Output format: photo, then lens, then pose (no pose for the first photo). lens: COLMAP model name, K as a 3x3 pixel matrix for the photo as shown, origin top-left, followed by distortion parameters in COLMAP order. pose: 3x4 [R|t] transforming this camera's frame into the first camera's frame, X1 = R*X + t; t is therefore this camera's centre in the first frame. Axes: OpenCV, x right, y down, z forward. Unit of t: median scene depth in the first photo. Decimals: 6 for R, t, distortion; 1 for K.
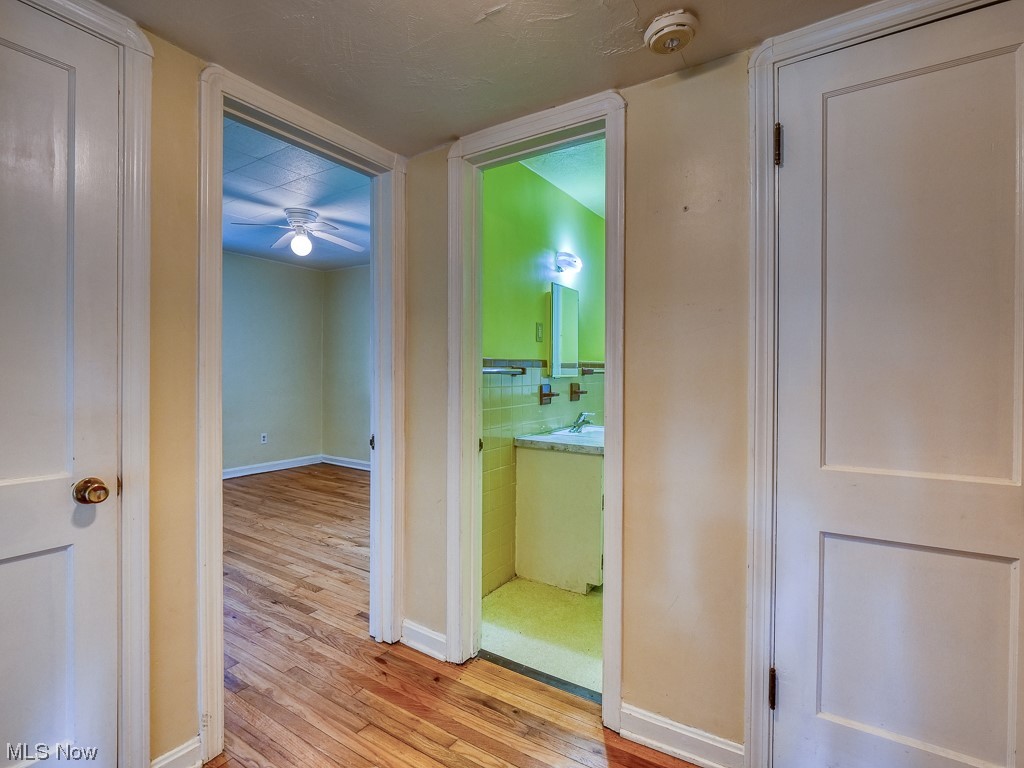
lens RADIAL K [[501.4, 0, 507.5], [0, 501.4, 376.9], [0, 0, 1]] dist [-0.003762, -0.000986]
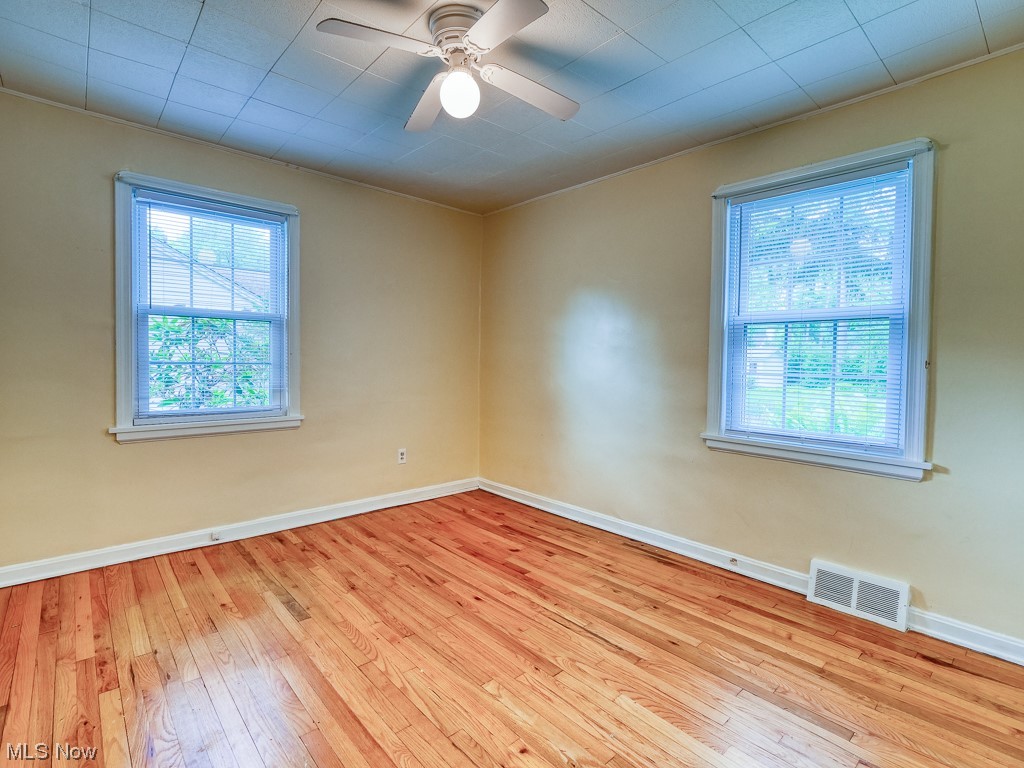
lens RADIAL K [[506.4, 0, 511.5], [0, 506.4, 377.5], [0, 0, 1]] dist [-0.013170, -0.000053]
pose [[0.965426, 0.009080, -0.260518, -0.361223], [-0.004232, 0.999807, 0.019165, -0.001399], [0.260642, -0.017400, 0.965279, 0.834636]]
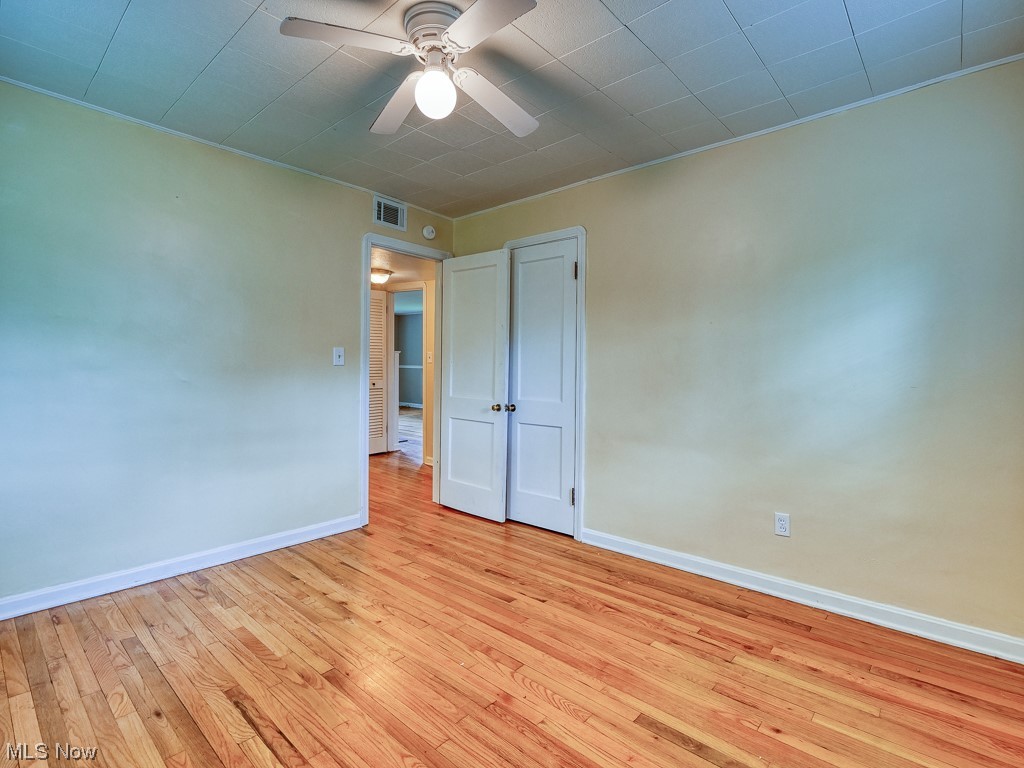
lens RADIAL K [[506.4, 0, 511.5], [0, 506.4, 377.5], [0, 0, 1]] dist [-0.013170, -0.000053]
pose [[-0.988511, -0.029298, 0.148285, -0.856700], [-0.023460, 0.998885, 0.040964, -0.032668], [-0.149320, 0.037015, -0.988096, 2.249517]]
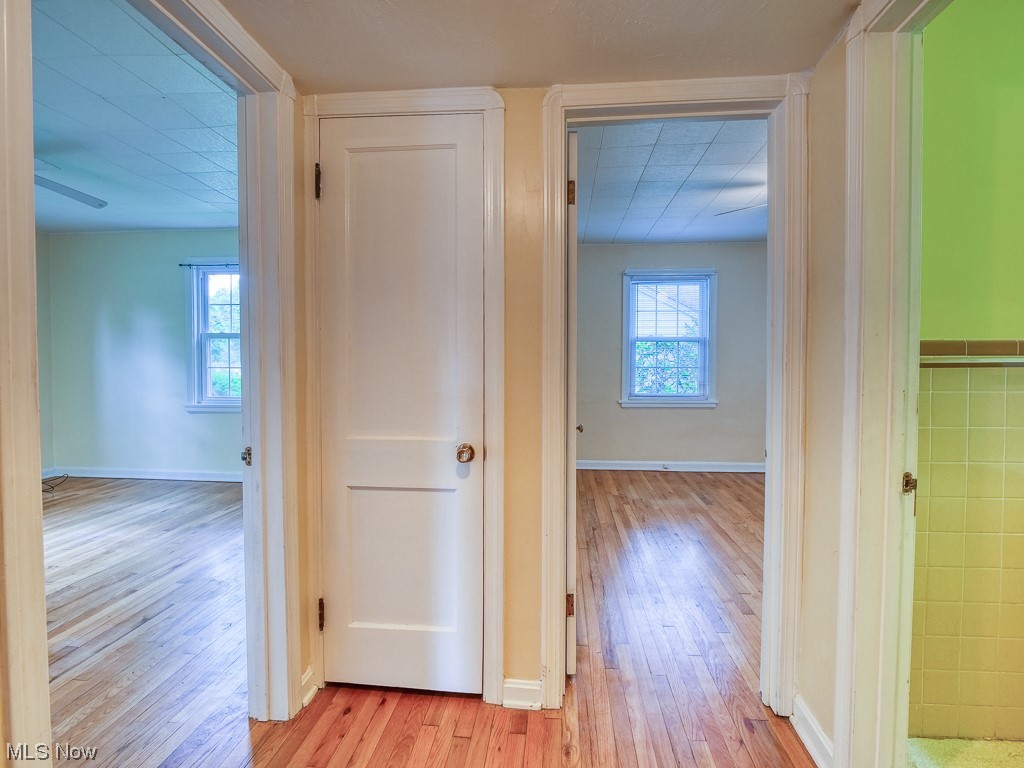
lens RADIAL K [[506.4, 0, 511.5], [0, 506.4, 377.5], [0, 0, 1]] dist [-0.013170, -0.000053]
pose [[0.468501, 0.017808, -0.883284, 0.215175], [-0.005136, 0.999835, 0.017433, -0.001146], [0.883448, -0.003631, 0.468515, 0.234350]]
